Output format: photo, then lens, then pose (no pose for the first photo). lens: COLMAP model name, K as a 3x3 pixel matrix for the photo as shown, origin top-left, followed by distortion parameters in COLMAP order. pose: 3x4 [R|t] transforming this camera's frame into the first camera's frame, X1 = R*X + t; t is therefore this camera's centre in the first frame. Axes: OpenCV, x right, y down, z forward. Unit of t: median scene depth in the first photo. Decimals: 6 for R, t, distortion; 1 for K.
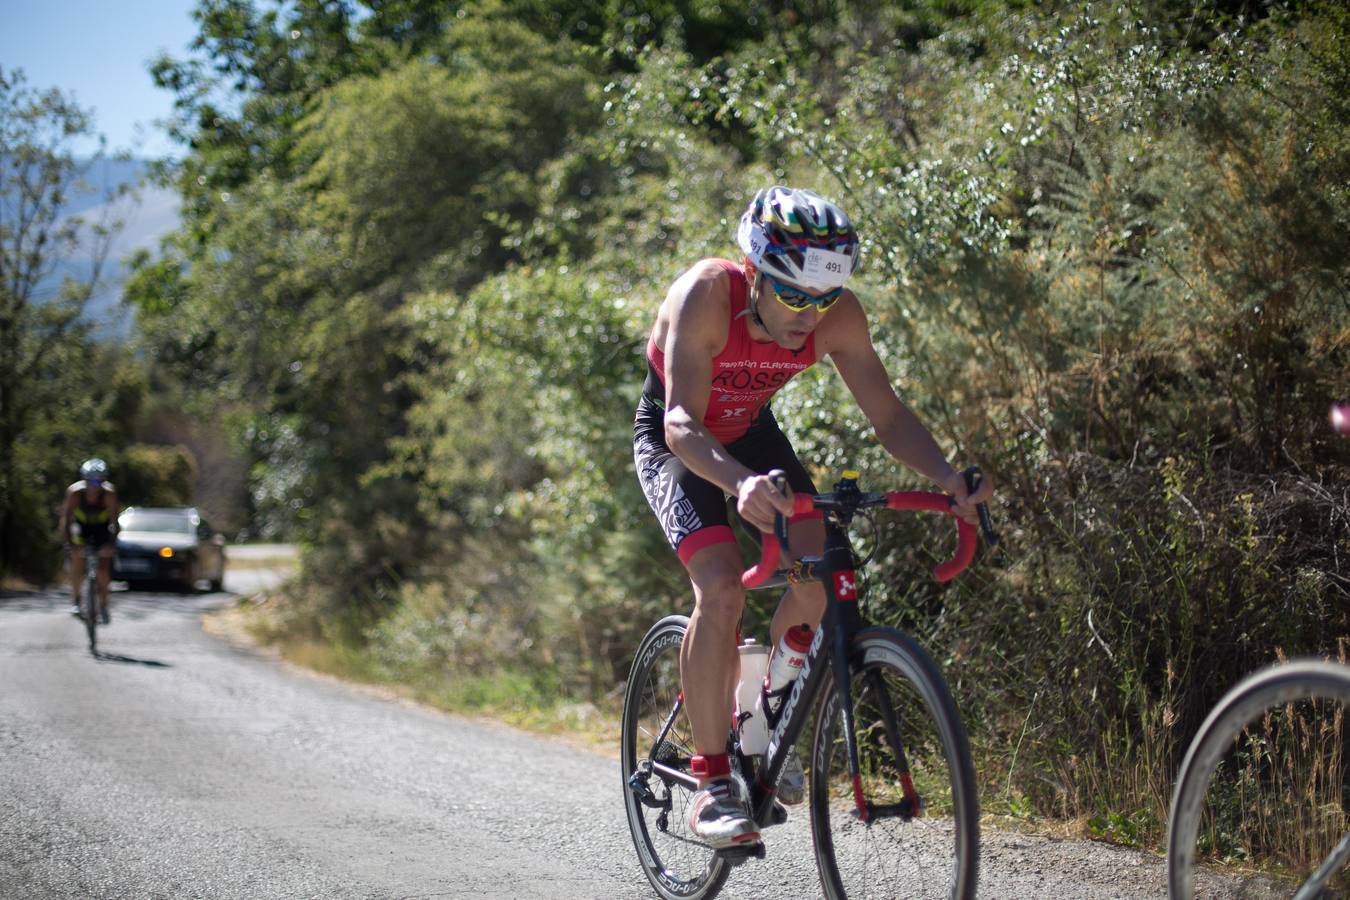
lens RADIAL K [[1983.9, 0, 675.0], [0, 1983.9, 450.0], [0, 0, 1]] dist [-0.135344, 0.143103]
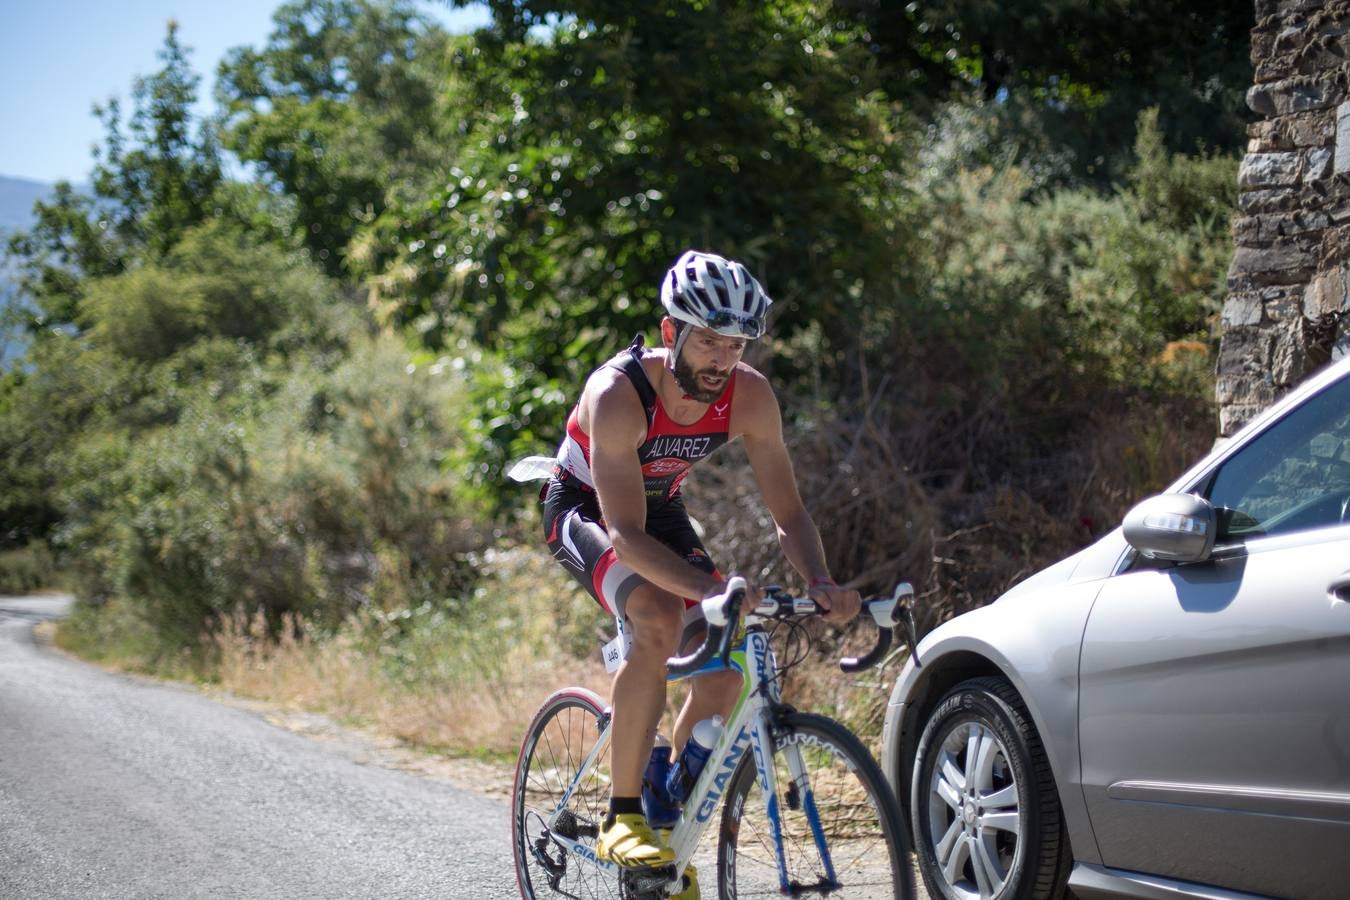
lens RADIAL K [[1975.3, 0, 675.0], [0, 1975.3, 450.0], [0, 0, 1]] dist [-0.142049, 0.223844]
pose [[0.999658, 0.022453, 0.013379, 0.206598], [-0.022181, 0.999551, -0.020157, -0.022269], [-0.013825, 0.019854, 0.999707, -0.436296]]
